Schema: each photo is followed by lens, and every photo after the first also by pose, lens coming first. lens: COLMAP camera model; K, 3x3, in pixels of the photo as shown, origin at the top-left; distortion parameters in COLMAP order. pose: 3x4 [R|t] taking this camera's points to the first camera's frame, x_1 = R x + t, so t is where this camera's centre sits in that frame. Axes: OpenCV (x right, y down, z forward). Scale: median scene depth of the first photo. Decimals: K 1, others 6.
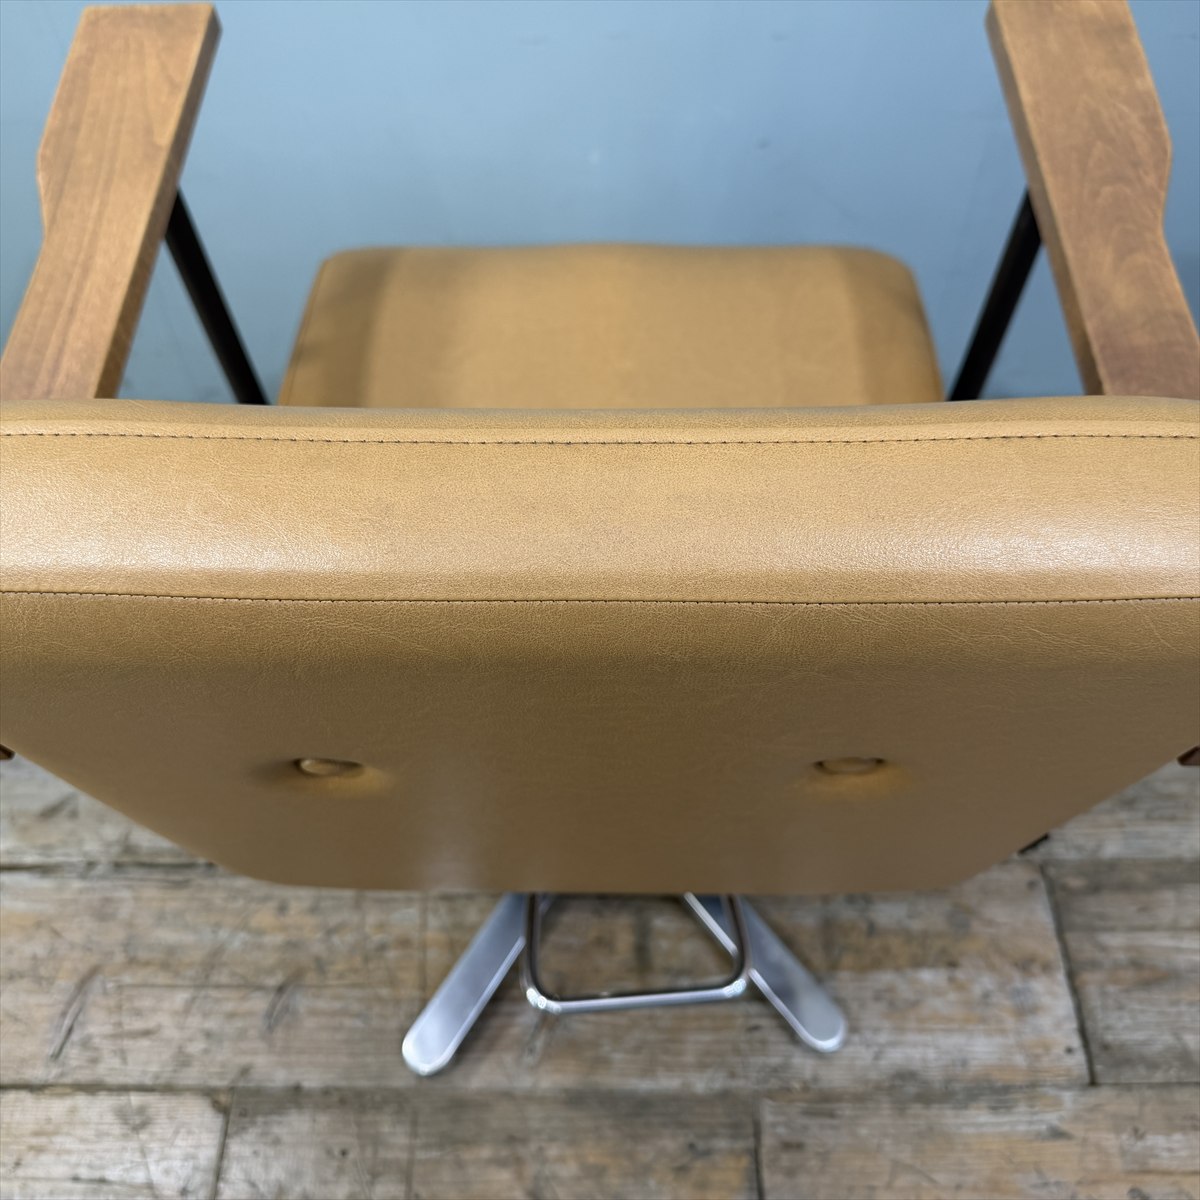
lens RADIAL K [[1179.5, 0, 598.9], [0, 1179.5, 598.5], [0, 0, 1]] dist [-0.008771, -0.040757]
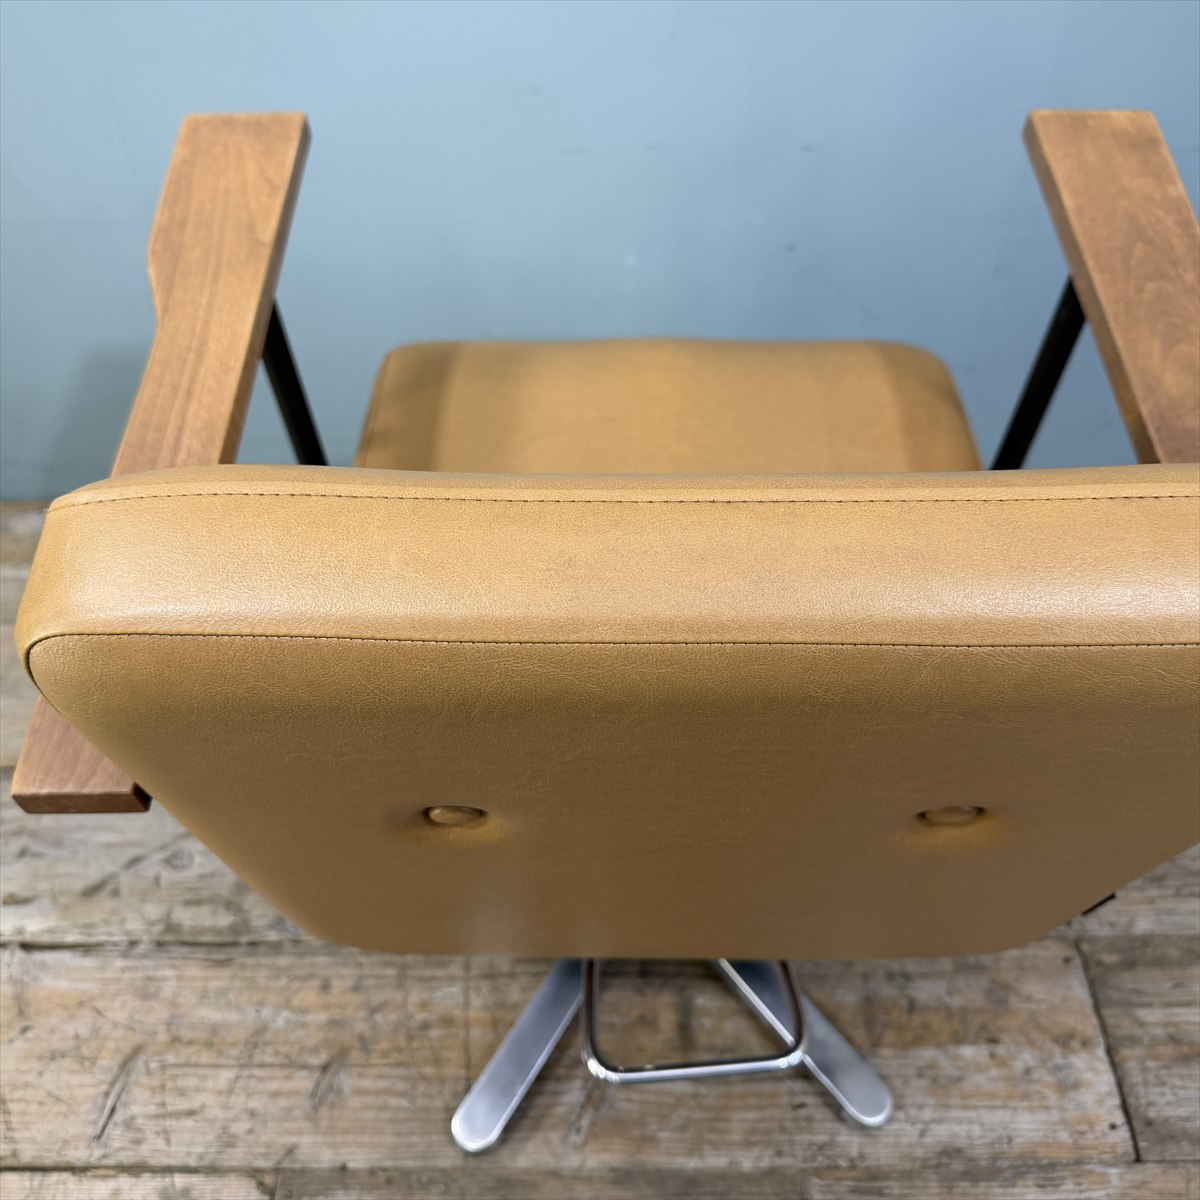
lens RADIAL K [[1176.0, 0, 597.4], [0, 1176.0, 603.6], [0, 0, 1]] dist [-0.018406, -0.013642]
pose [[0.999950, 0.001081, 0.009951, -0.050806], [-0.000319, 0.997095, -0.076169, 0.014401], [-0.010005, 0.076162, 0.997045, -0.026107]]
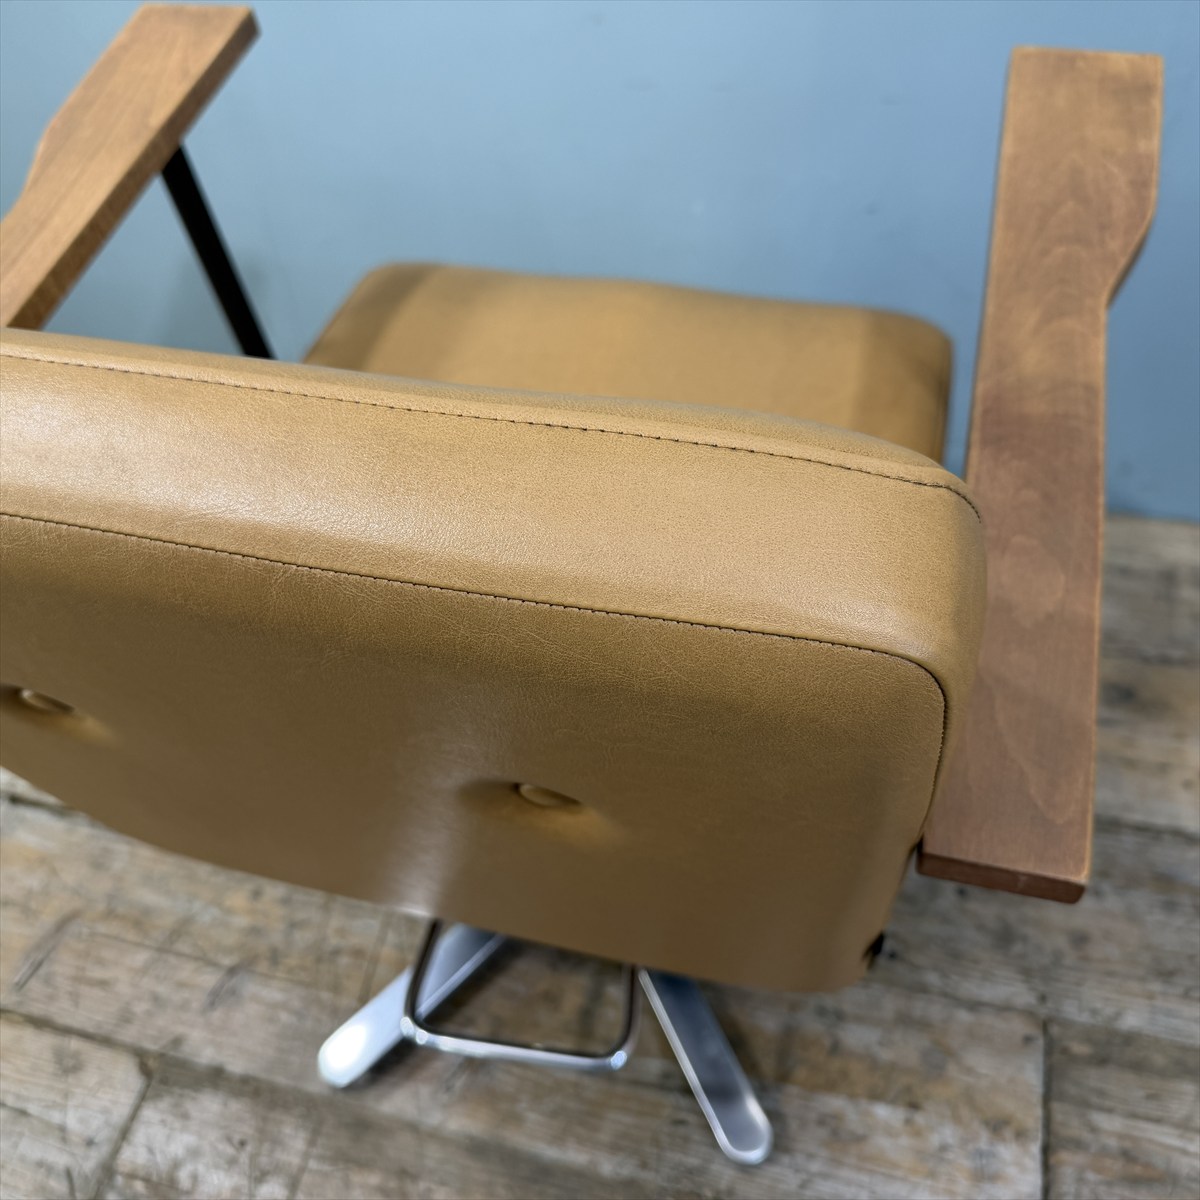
lens RADIAL K [[1188.5, 0, 585.8], [0, 1188.5, 598.2], [0, 0, 1]] dist [-0.032986, 0.004010]
pose [[0.967327, 0.157339, -0.198805, 0.181213], [-0.169181, 0.984605, -0.043946, 0.009927], [0.188830, 0.076145, 0.979053, 0.037636]]
